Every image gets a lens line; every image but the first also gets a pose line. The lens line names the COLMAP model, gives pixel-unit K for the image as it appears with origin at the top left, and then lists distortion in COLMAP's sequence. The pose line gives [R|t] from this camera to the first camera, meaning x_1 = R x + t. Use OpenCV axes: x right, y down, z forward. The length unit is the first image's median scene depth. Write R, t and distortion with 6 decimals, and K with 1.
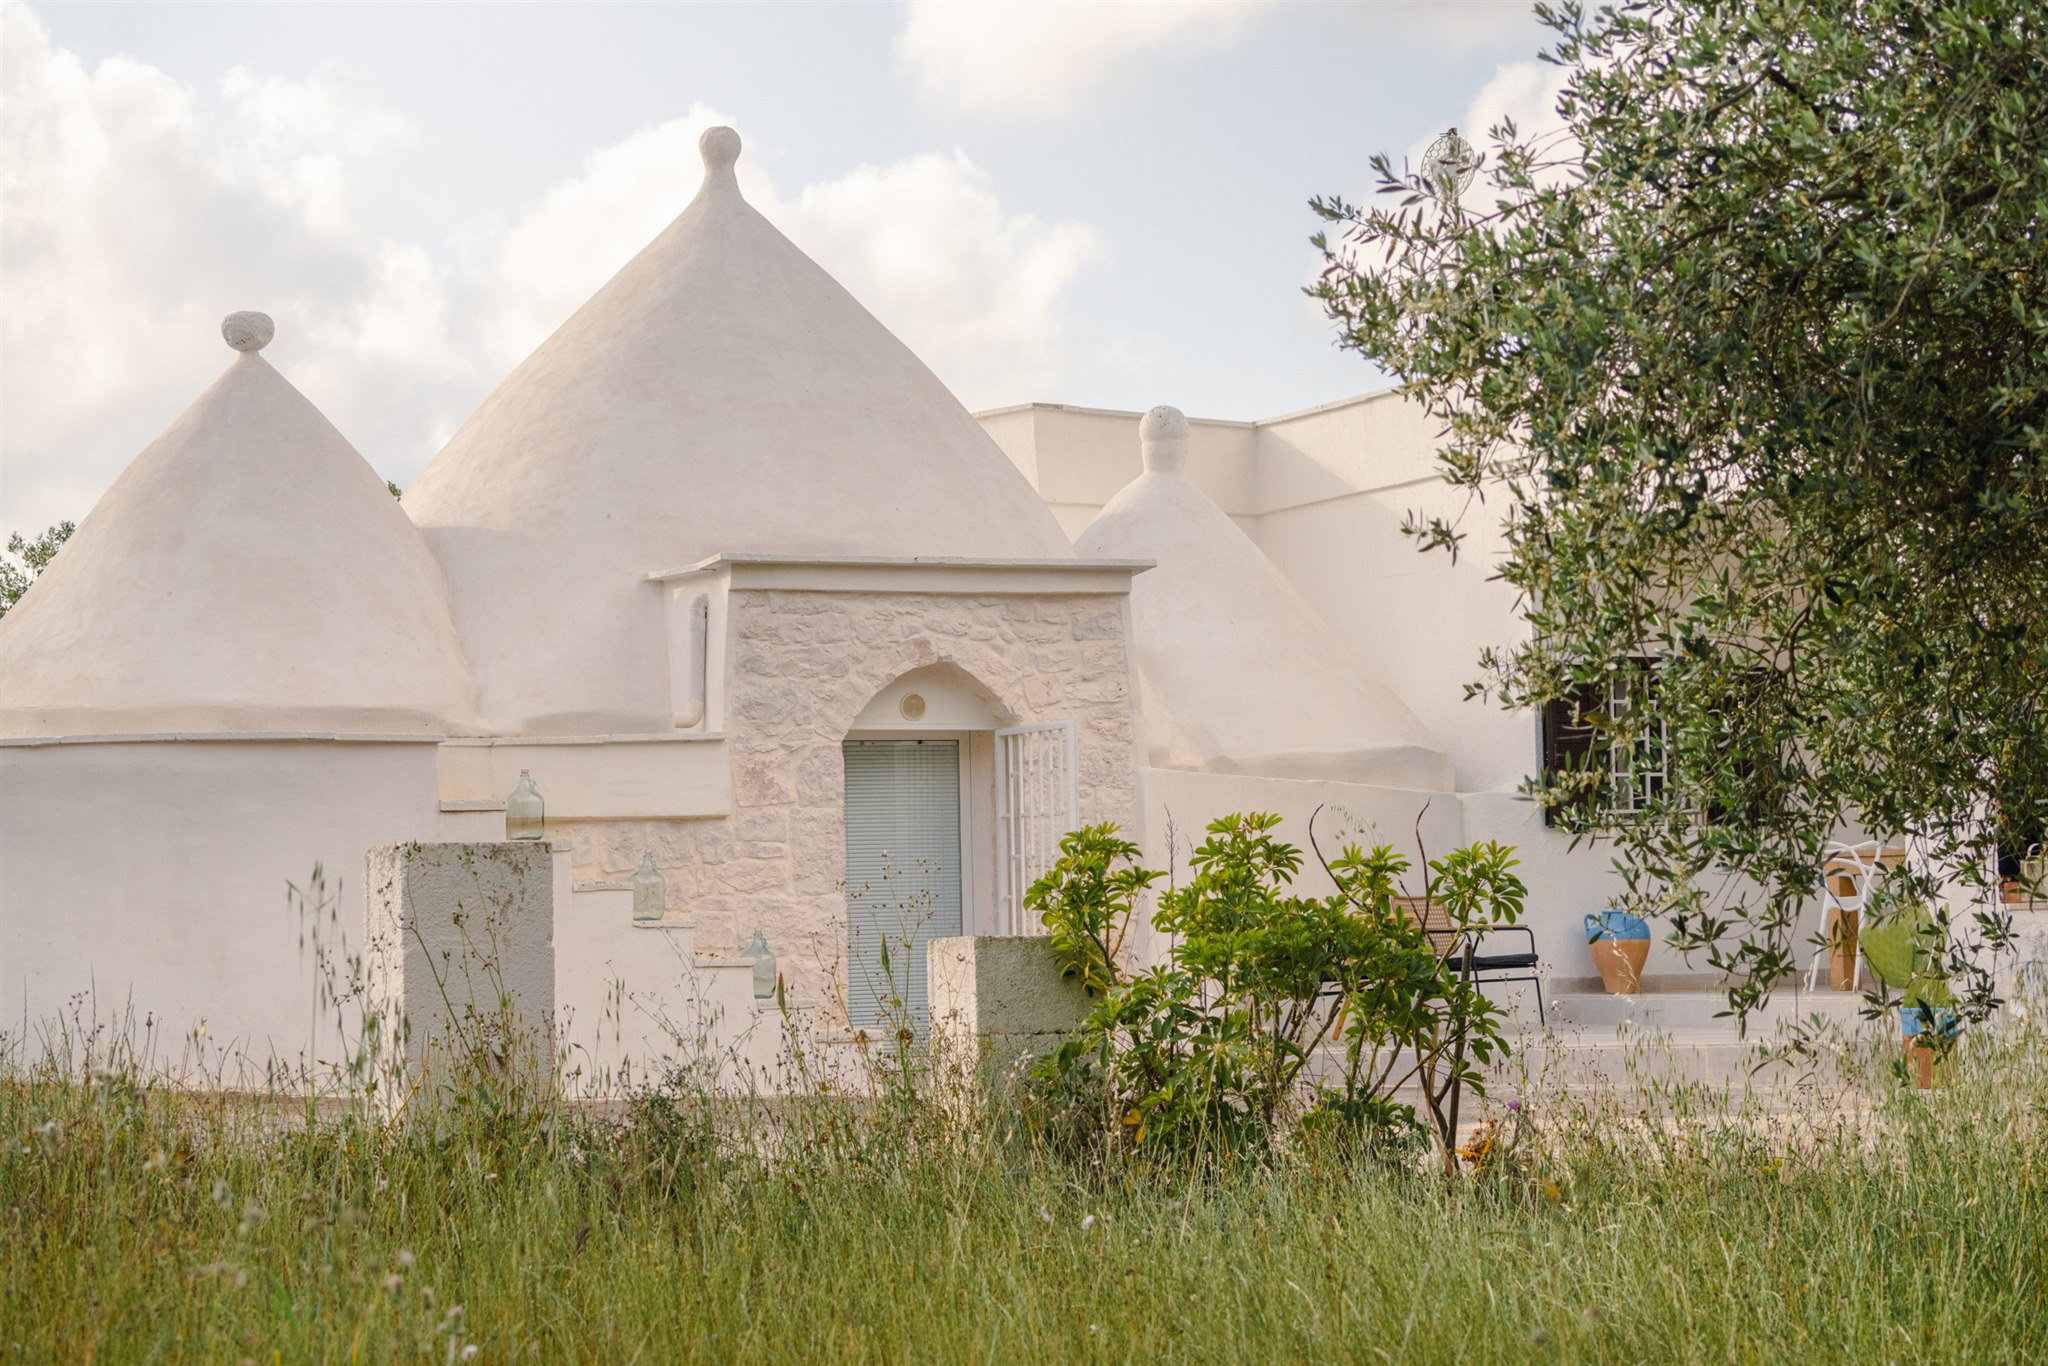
lens RADIAL K [[3539.9, 0, 1024.0], [0, 3539.9, 682.9], [0, 0, 1]] dist [0.049256, 0.000000]
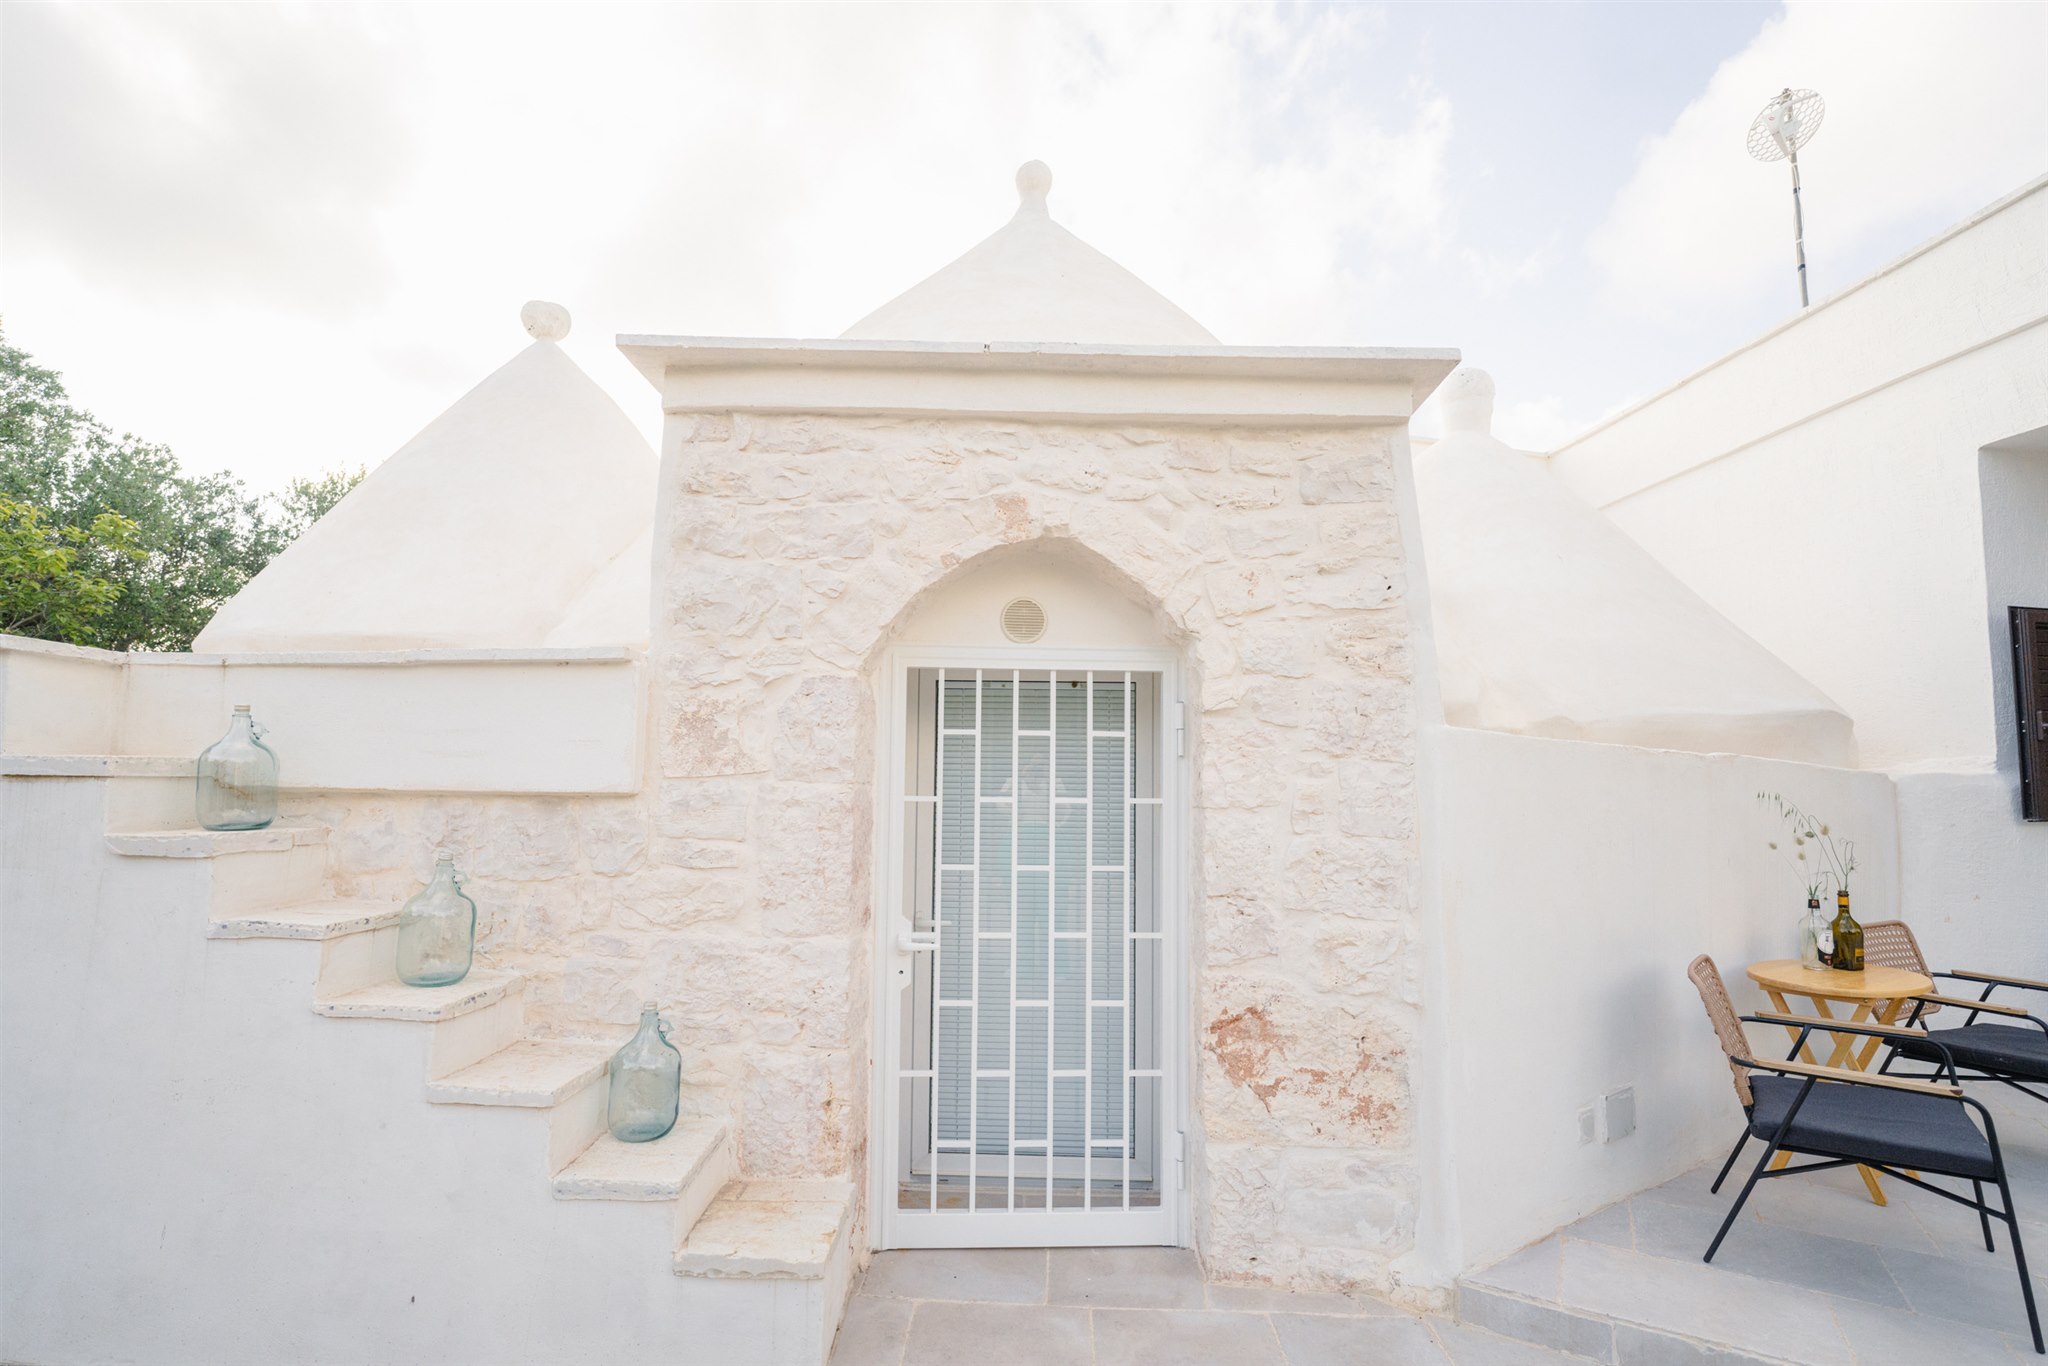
lens RADIAL K [[888.7, 0, 1028.2], [0, 888.7, 711.5], [0, 0, 1]] dist [-0.015912, -0.000108]
pose [[0.917437, 0.011835, -0.397704, 0.031528], [-0.011524, 0.999929, 0.003173, 0.022332], [0.397713, 0.001672, 0.917508, 0.867156]]
